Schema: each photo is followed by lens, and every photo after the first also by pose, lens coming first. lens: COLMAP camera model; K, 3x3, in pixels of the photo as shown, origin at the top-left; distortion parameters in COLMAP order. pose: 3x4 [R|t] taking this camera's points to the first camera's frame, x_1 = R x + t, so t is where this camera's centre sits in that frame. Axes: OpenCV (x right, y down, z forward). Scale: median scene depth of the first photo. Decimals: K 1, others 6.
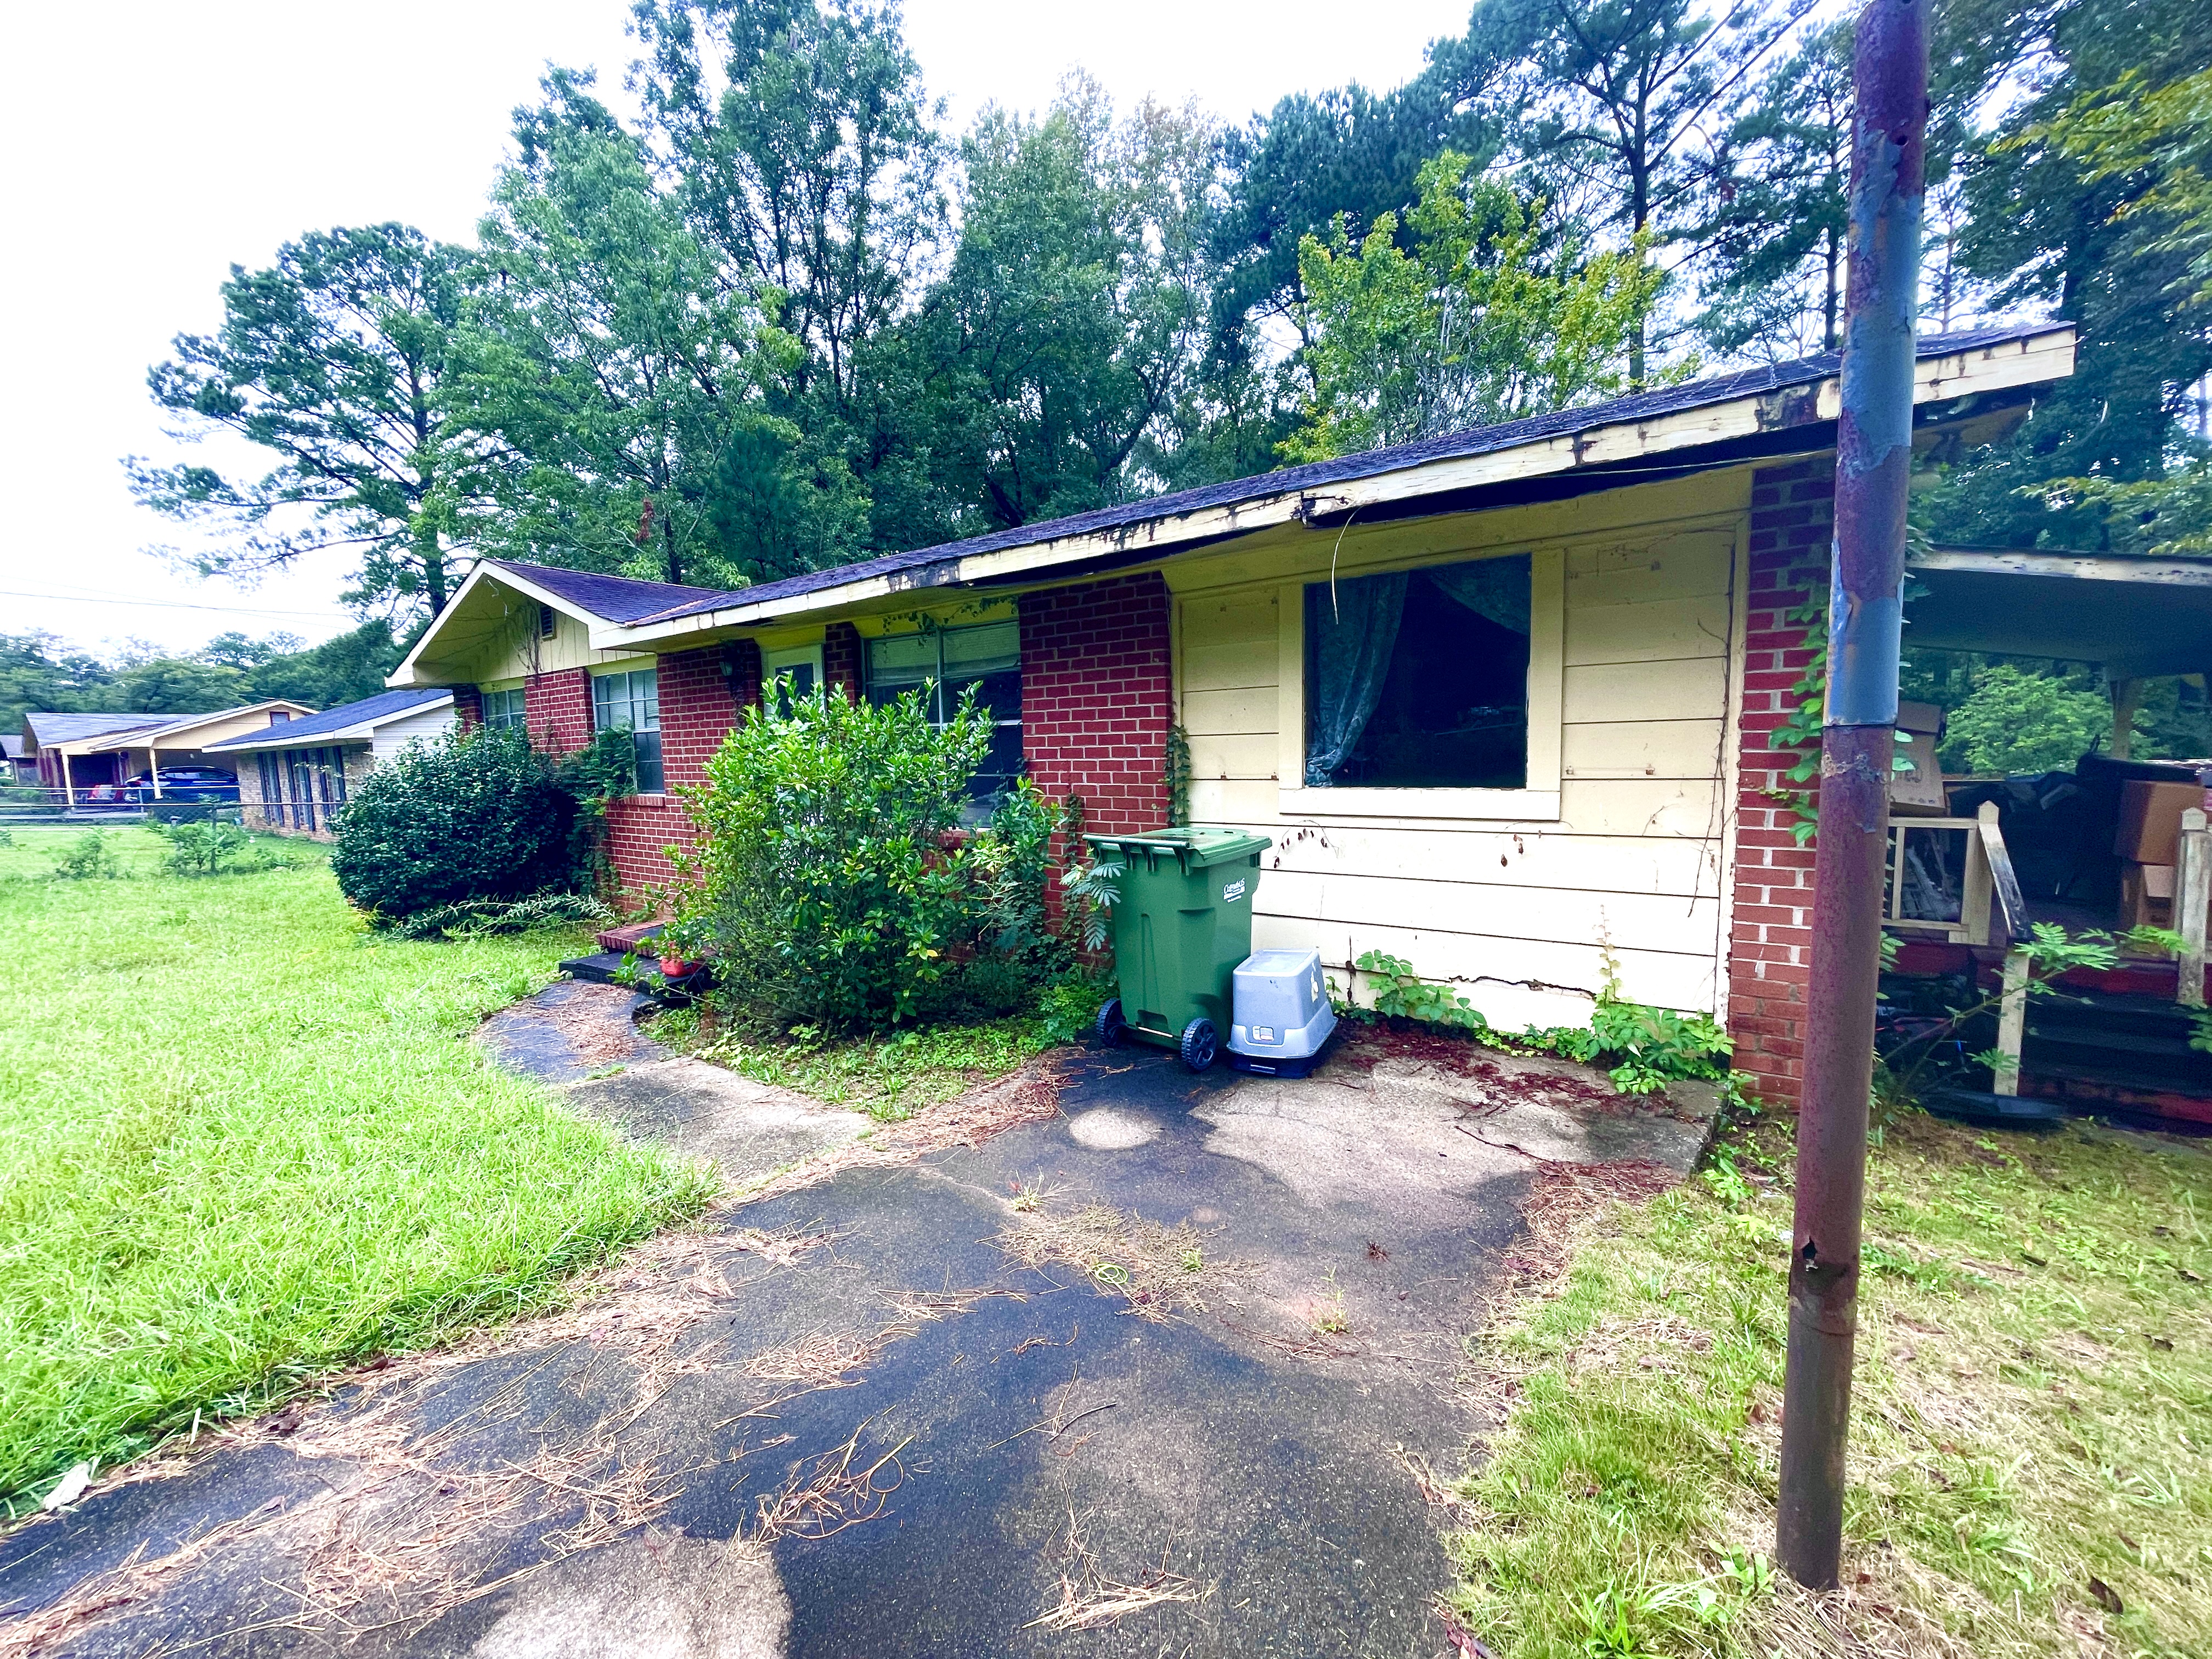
lens RADIAL K [[891.6, 0, 1103.4], [0, 891.6, 834.3], [0, 0, 1]] dist [-0.002668, -0.000132]
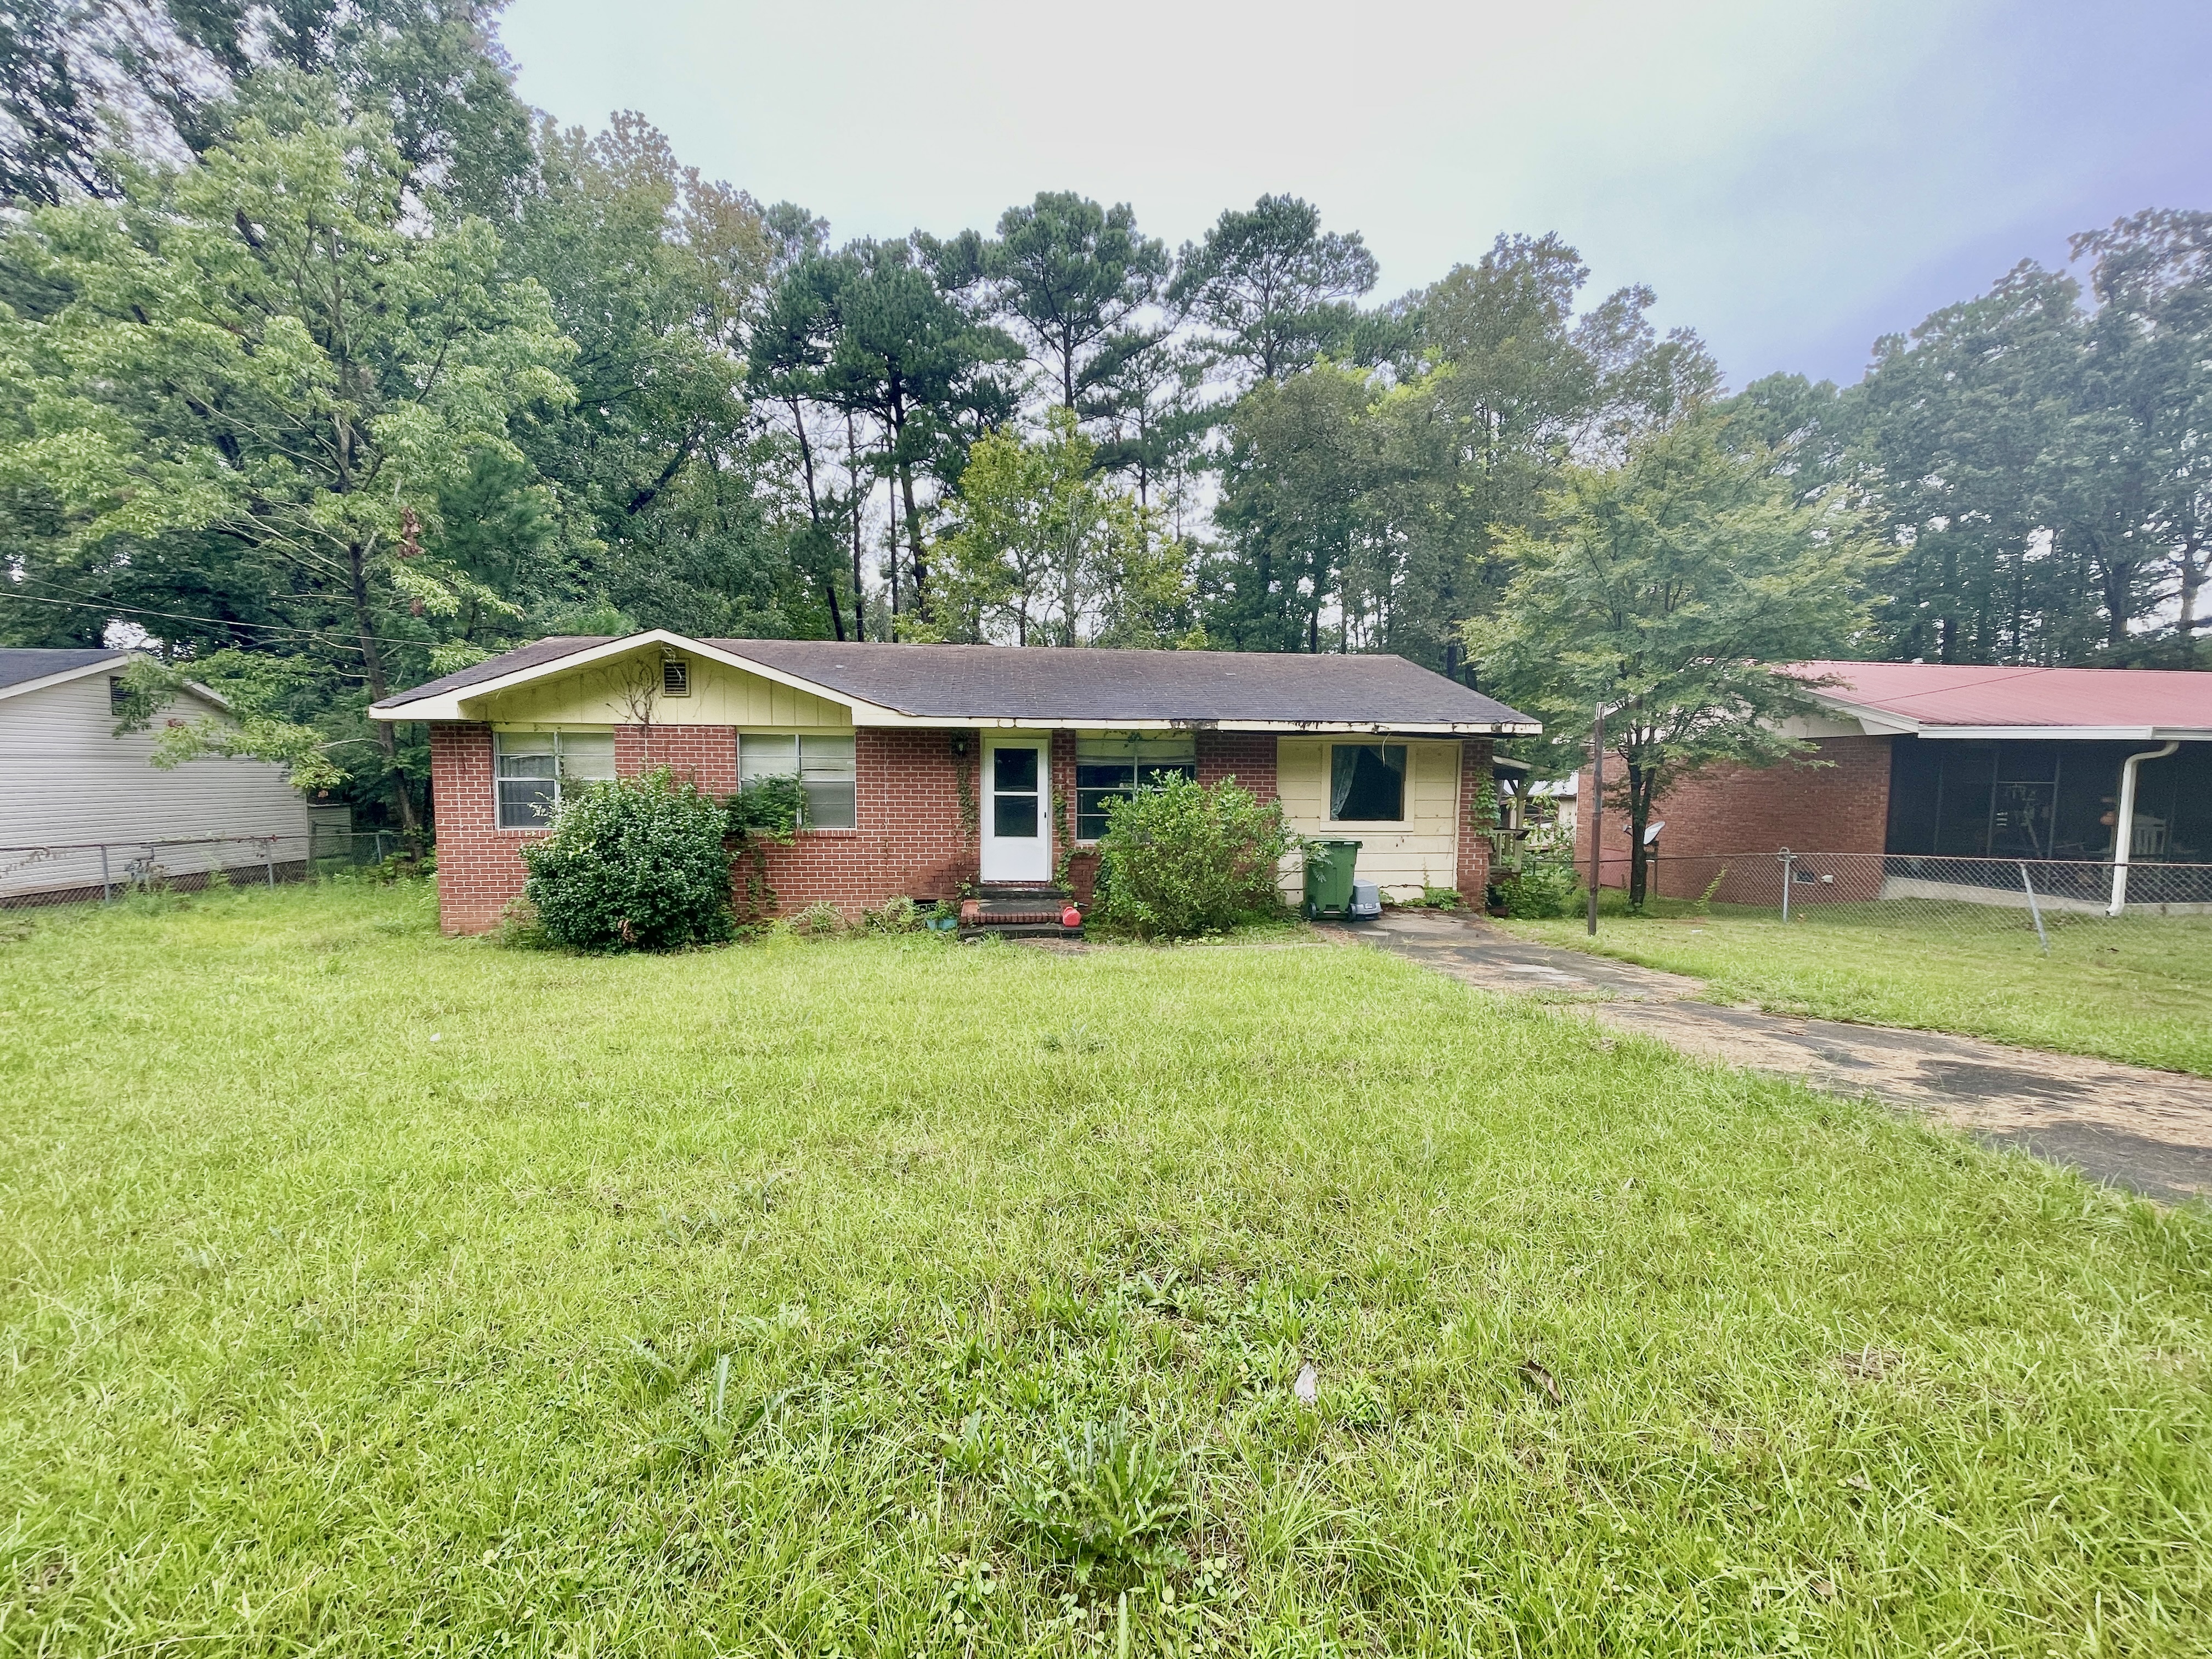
lens RADIAL K [[891.6, 0, 1089.7], [0, 891.6, 834.4], [0, 0, 1]] dist [-0.002668, -0.000132]
pose [[0.740195, -0.016485, 0.672191, -2.246716], [0.040534, 0.998975, -0.020136, 0.011891], [-0.671170, 0.042151, 0.740104, -0.503610]]
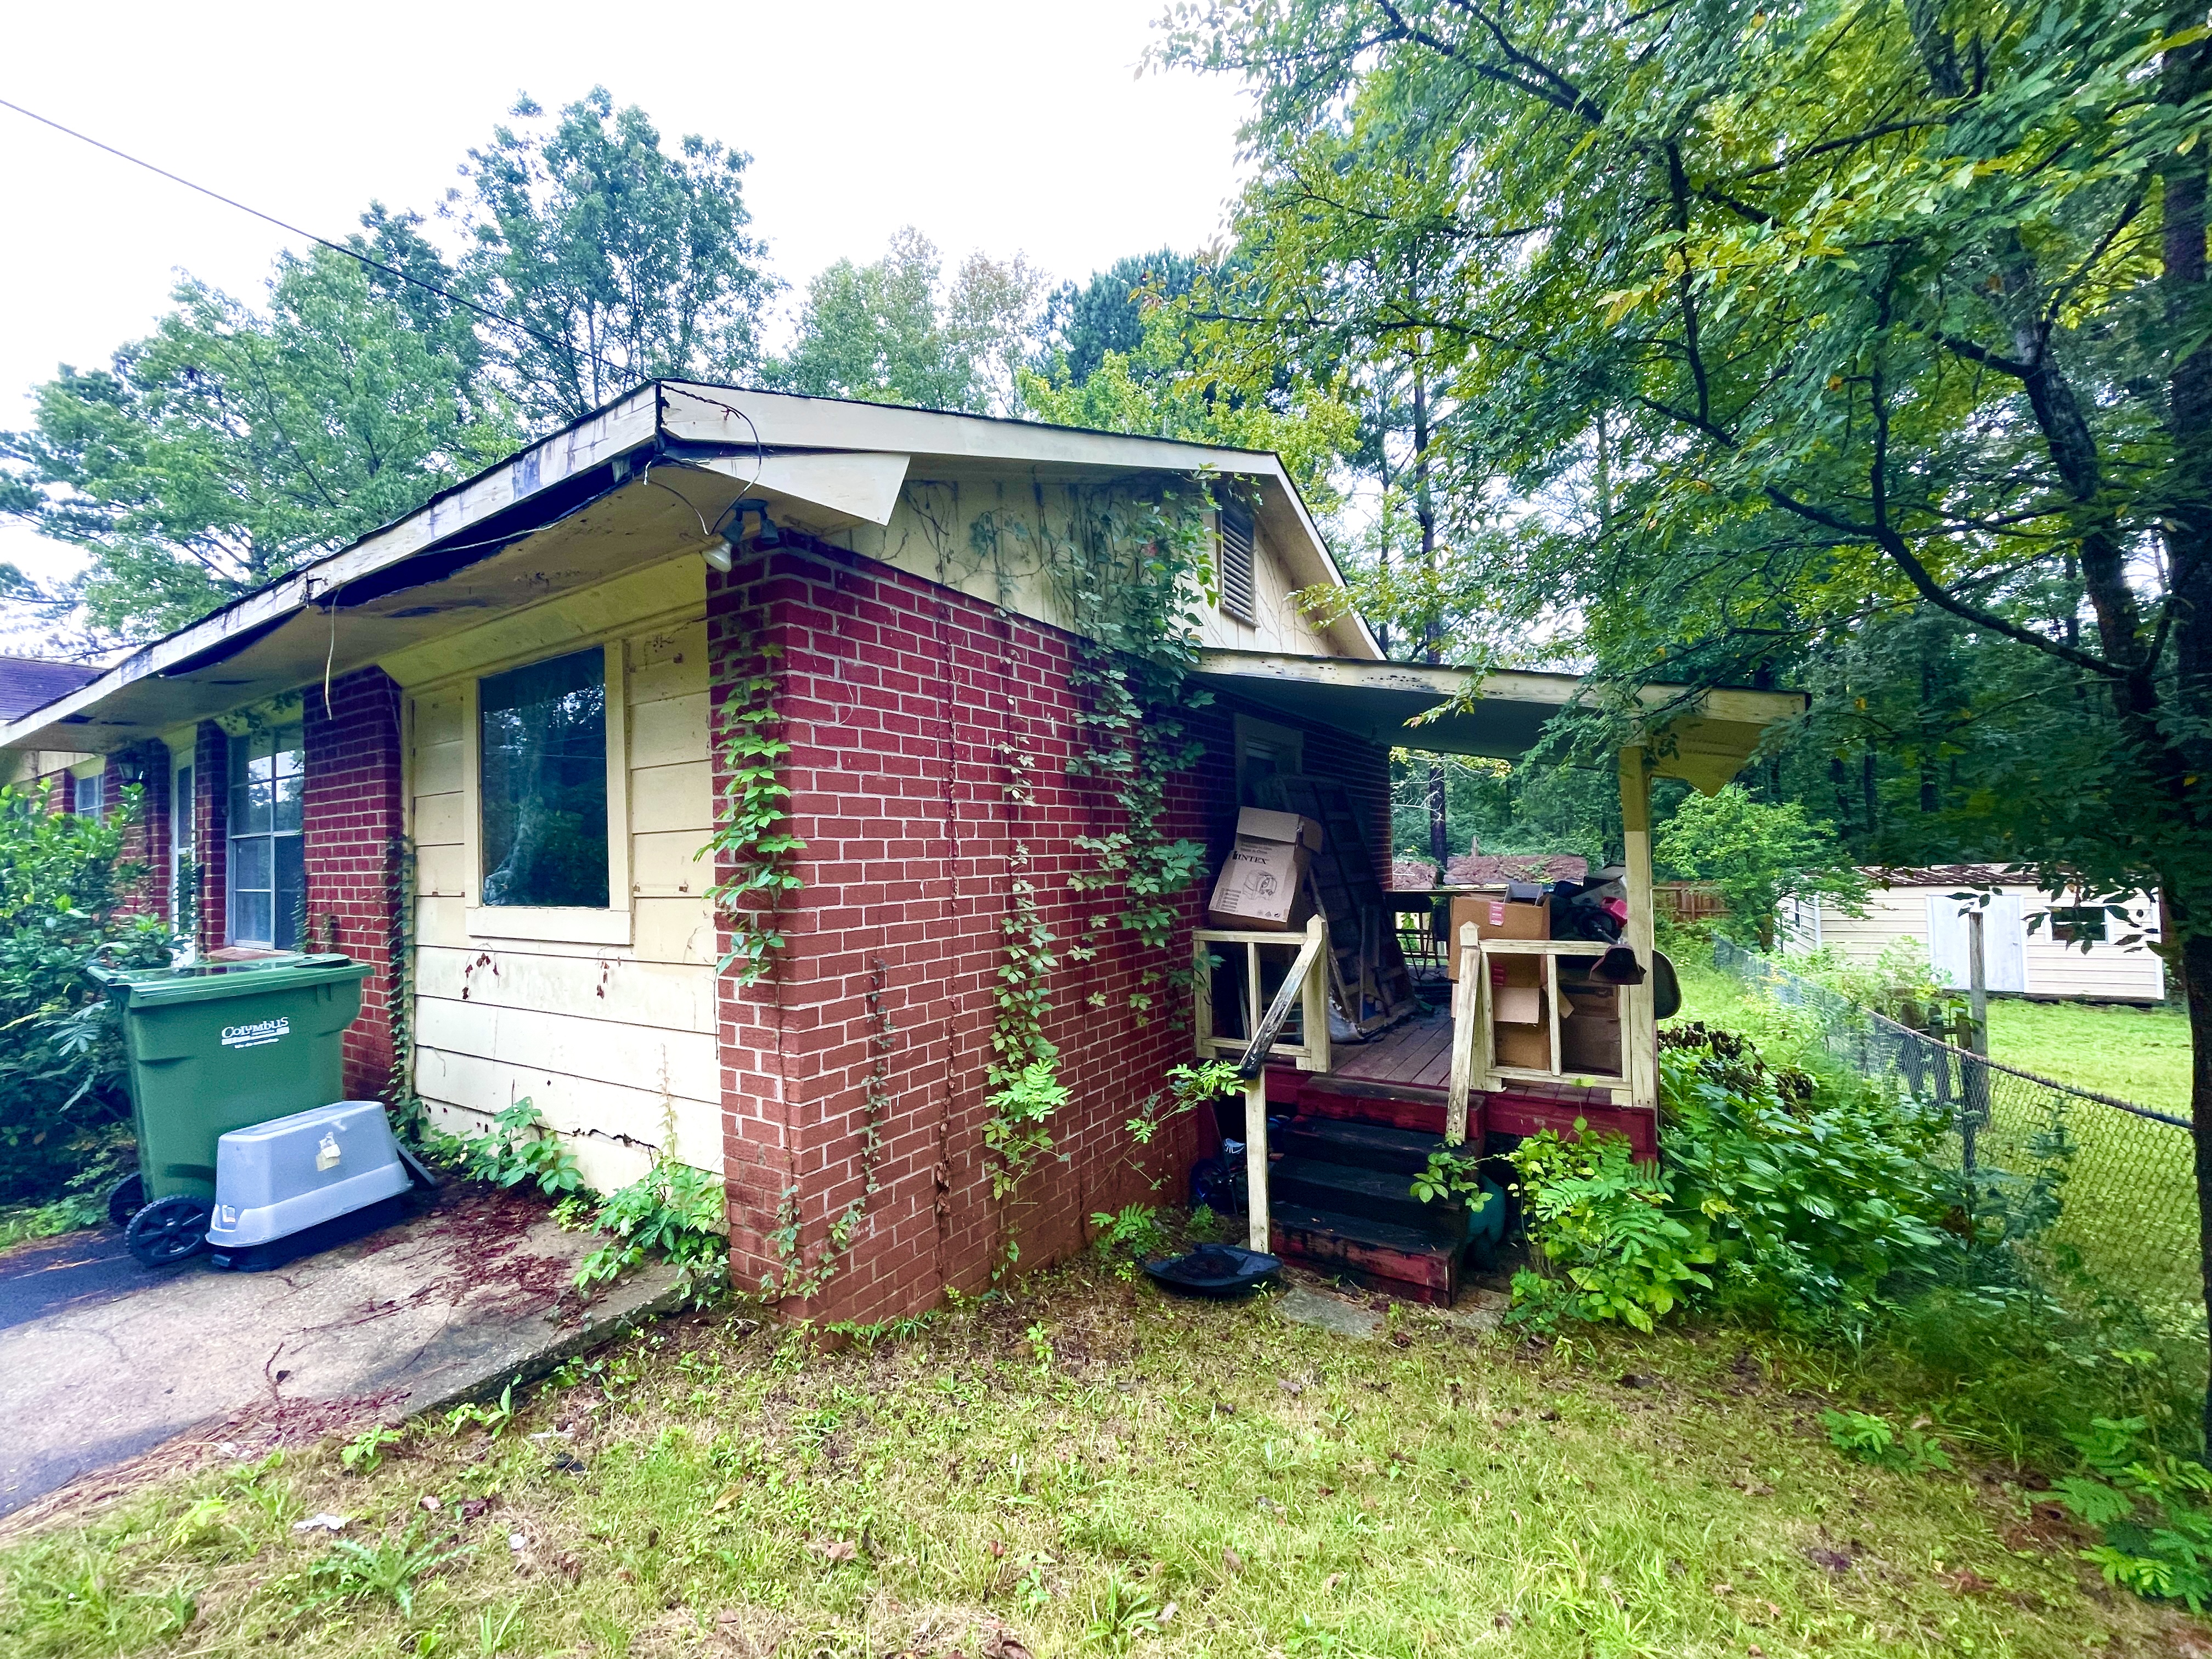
lens RADIAL K [[891.6, 0, 1101.3], [0, 891.6, 832.9], [0, 0, 1]] dist [-0.002668, -0.000132]
pose [[0.997207, 0.000661, 0.074683, 0.839787], [0.008419, 0.992592, -0.121205, -0.013744], [-0.074210, 0.121495, 0.989814, 0.090356]]
